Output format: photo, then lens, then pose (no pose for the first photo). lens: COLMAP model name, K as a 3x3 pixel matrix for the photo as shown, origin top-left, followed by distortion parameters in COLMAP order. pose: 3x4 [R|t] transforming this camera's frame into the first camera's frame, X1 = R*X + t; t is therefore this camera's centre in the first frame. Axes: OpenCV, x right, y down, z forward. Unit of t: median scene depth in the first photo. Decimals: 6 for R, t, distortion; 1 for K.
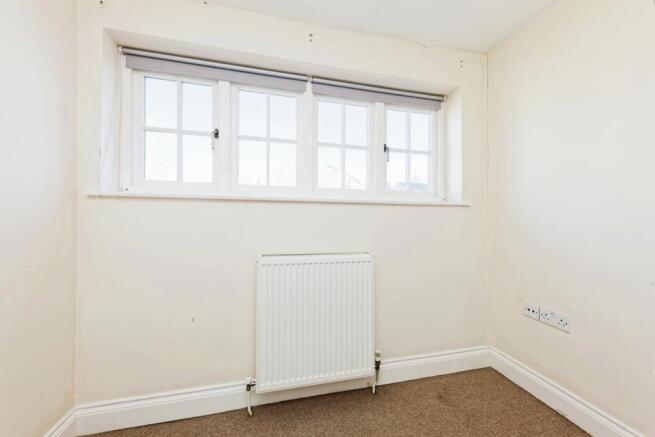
lens RADIAL K [[223.5, 0, 324.4], [0, 223.5, 221.2], [0, 0, 1]] dist [0.002255, -0.000199]
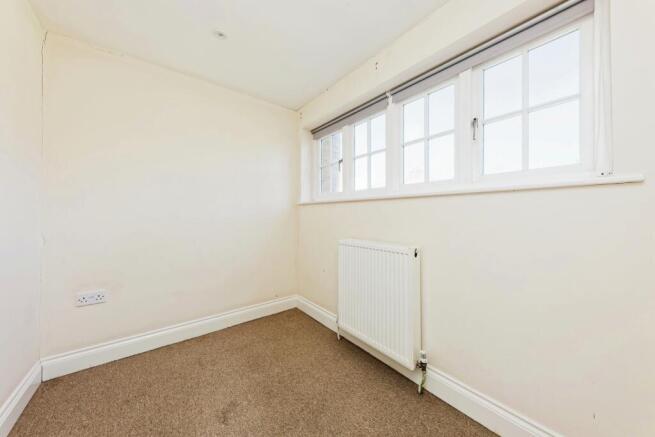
lens RADIAL K [[223.5, 0, 323.0], [0, 223.5, 216.4], [0, 0, 1]] dist [0.002255, -0.000199]
pose [[0.423479, -0.004262, -0.905896, 0.801014], [0.002731, 0.999990, -0.003428, 0.006032], [0.905902, -0.001023, 0.423487, 0.182850]]
